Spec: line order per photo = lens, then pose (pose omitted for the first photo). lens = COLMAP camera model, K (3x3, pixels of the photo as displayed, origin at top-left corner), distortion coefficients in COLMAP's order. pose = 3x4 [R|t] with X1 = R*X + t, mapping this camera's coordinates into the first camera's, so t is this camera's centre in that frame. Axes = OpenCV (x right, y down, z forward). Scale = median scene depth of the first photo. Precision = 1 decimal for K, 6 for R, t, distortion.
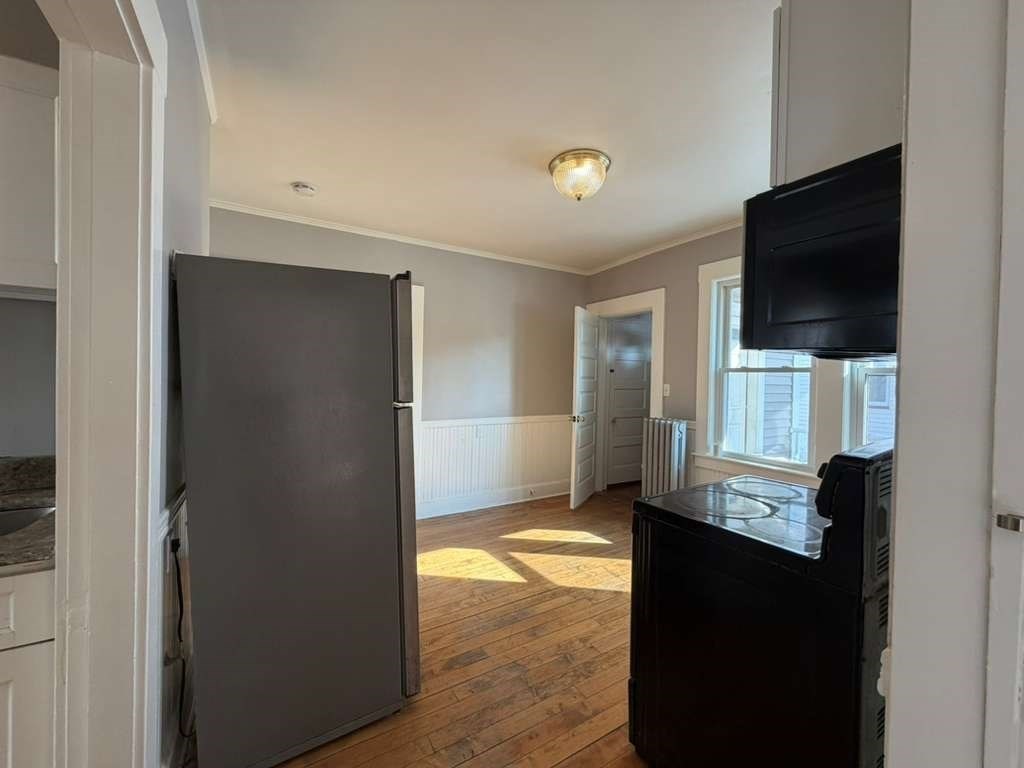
lens RADIAL K [[415.9, 0, 516.9], [0, 415.9, 385.3], [0, 0, 1]] dist [0.009139, 0.000420]
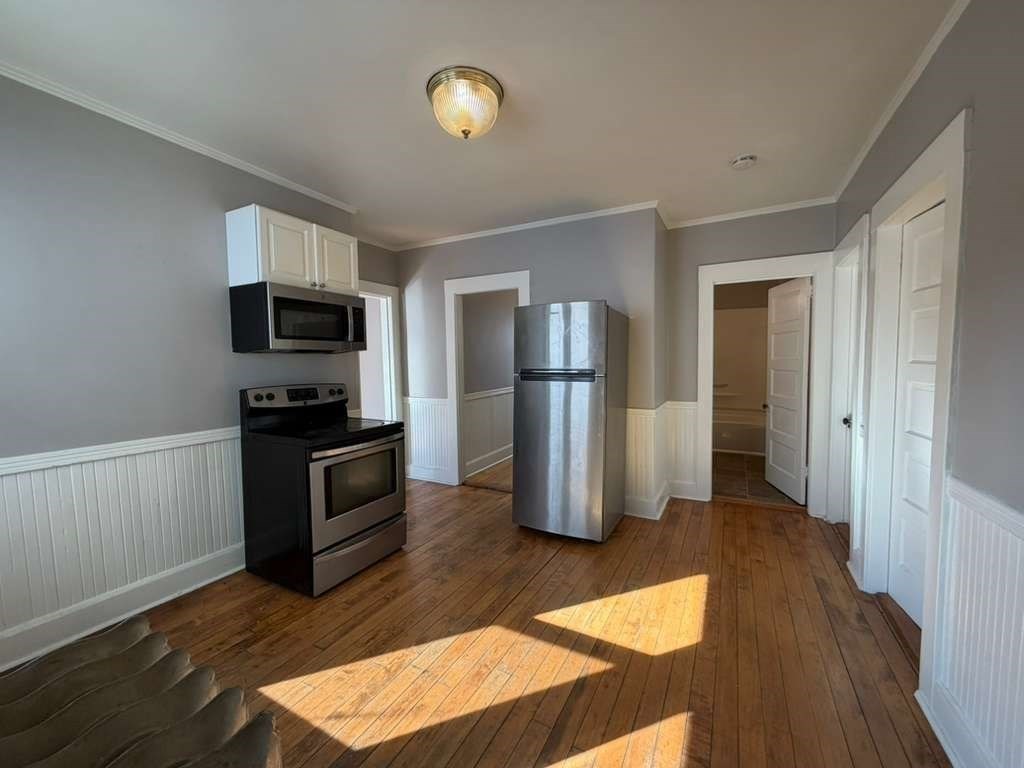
lens RADIAL K [[415.9, 0, 510.5], [0, 415.9, 384.9], [0, 0, 1]] dist [0.009139, 0.000420]
pose [[-0.875195, 0.021746, -0.483282, 0.347201], [-0.014025, 0.997429, 0.070279, -0.022250], [0.483568, 0.068285, -0.872639, 1.301125]]
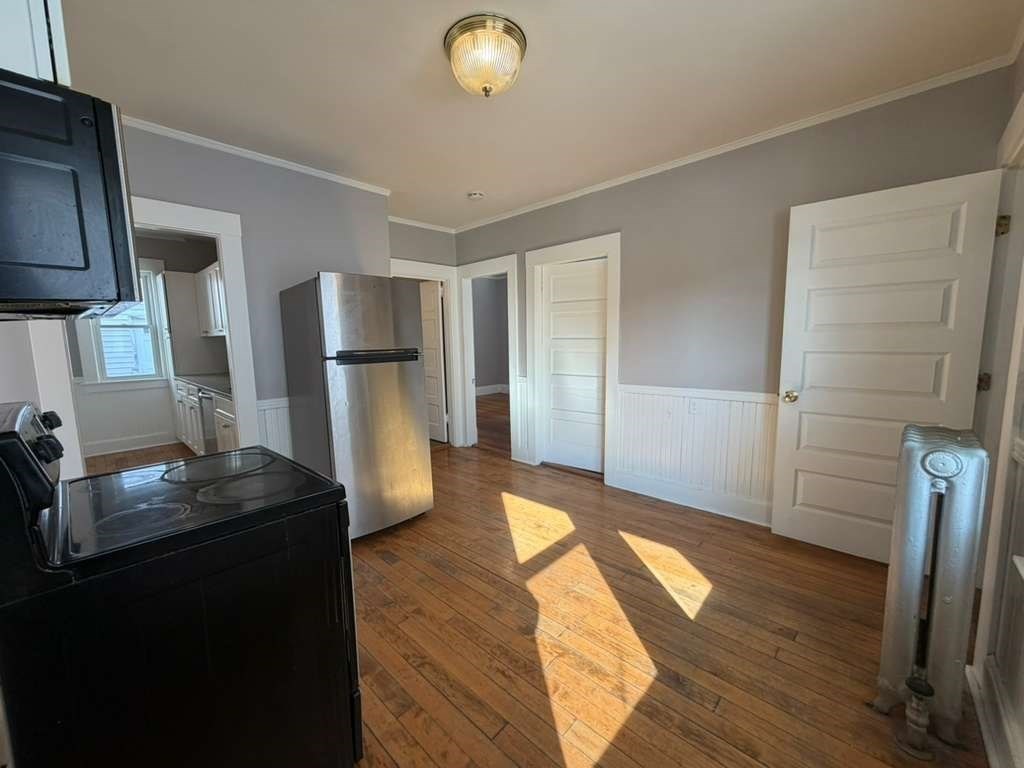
lens RADIAL K [[415.9, 0, 503.8], [0, 415.9, 383.5], [0, 0, 1]] dist [0.009139, 0.000420]
pose [[0.236498, 0.083099, -0.968072, 0.680113], [0.007822, 0.996141, 0.087419, 0.003622], [0.971600, -0.028247, 0.234935, 0.610687]]
